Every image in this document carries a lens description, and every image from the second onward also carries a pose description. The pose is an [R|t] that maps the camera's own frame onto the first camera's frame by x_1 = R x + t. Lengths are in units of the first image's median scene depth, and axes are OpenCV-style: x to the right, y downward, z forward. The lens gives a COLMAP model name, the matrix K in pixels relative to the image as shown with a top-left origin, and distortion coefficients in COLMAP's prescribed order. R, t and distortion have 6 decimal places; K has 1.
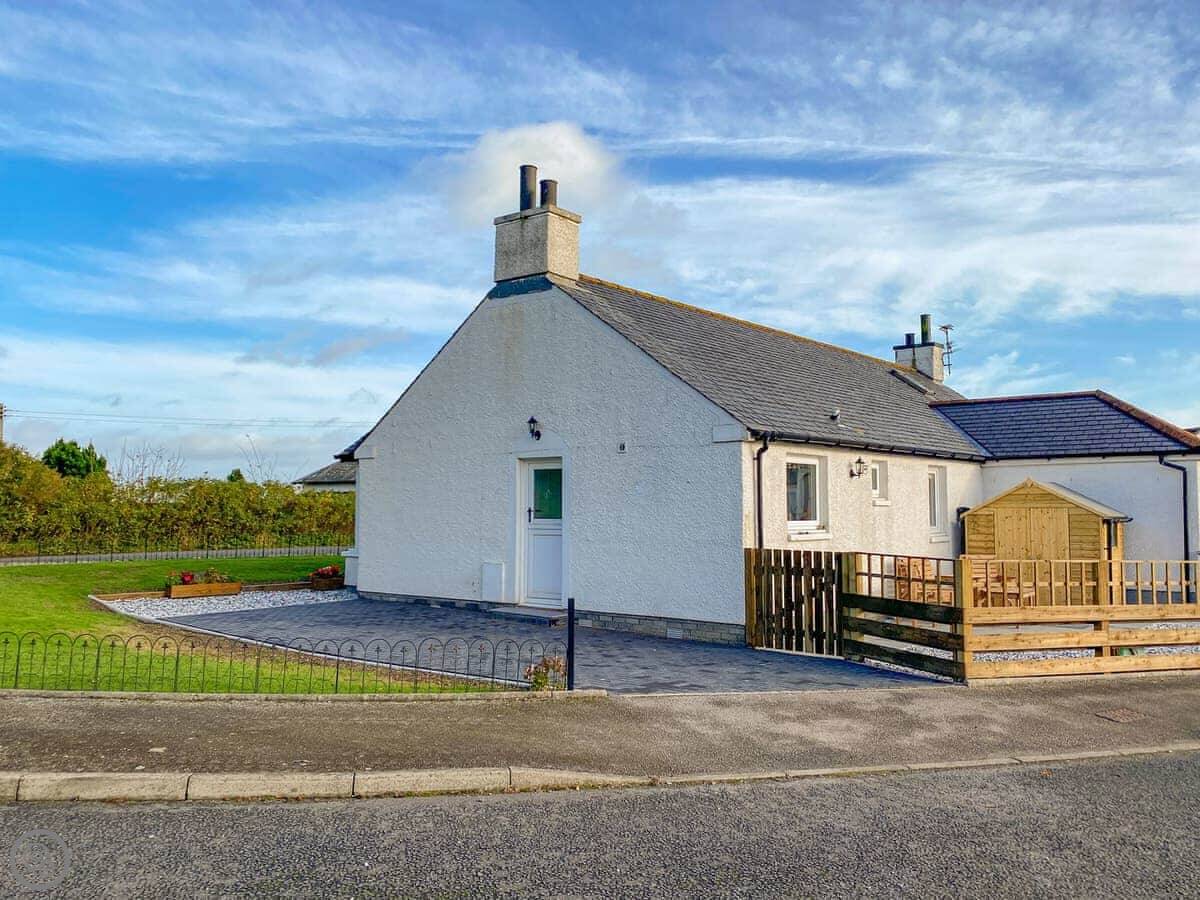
lens RADIAL K [[974.2, 0, 600.0], [0, 974.2, 450.0], [0, 0, 1]] dist [0.106364, -0.160215]
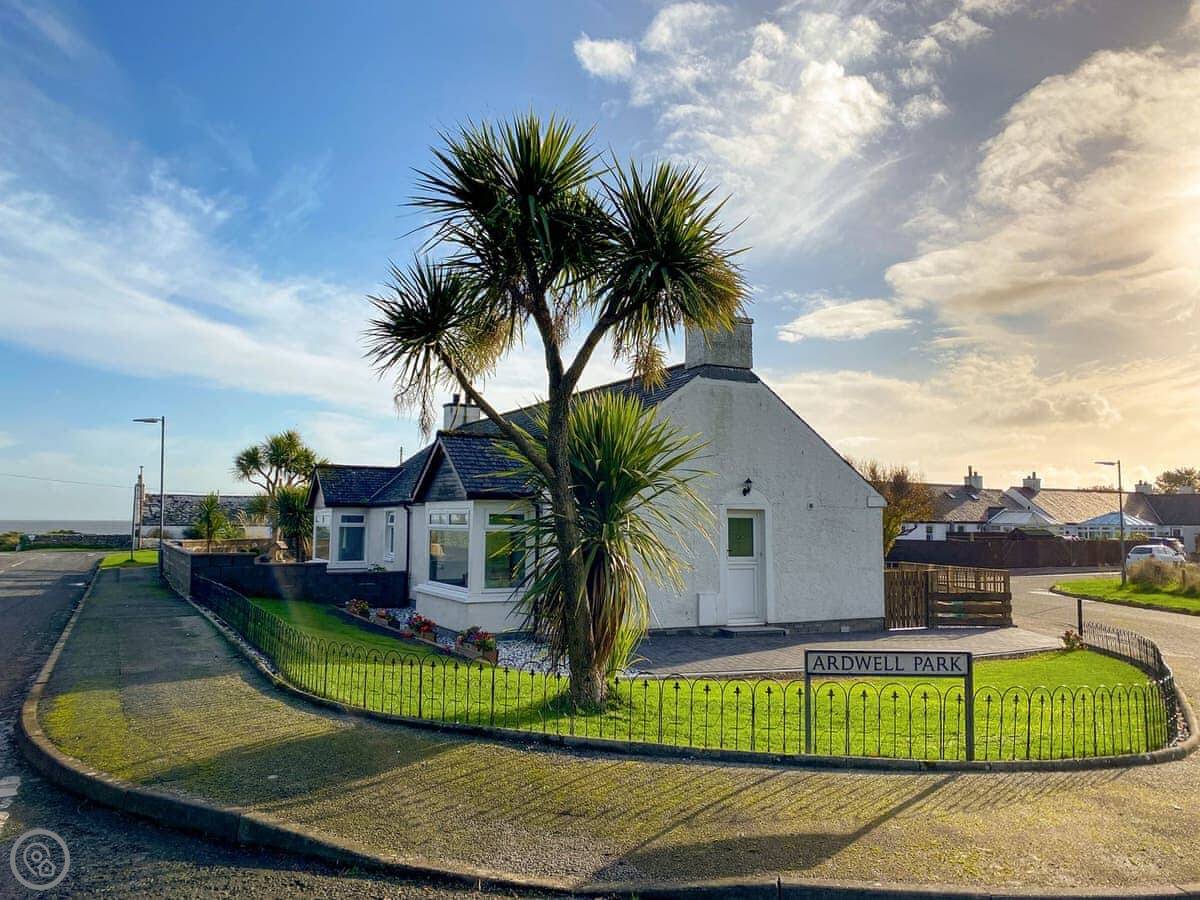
lens RADIAL K [[974.2, 0, 600.0], [0, 974.2, 450.0], [0, 0, 1]] dist [0.106364, -0.160215]
pose [[0.379583, 0.071031, 0.922427, -1.360578], [-0.057123, 0.996945, -0.053262, 0.009386], [-0.923392, -0.032474, 0.382481, 0.689316]]
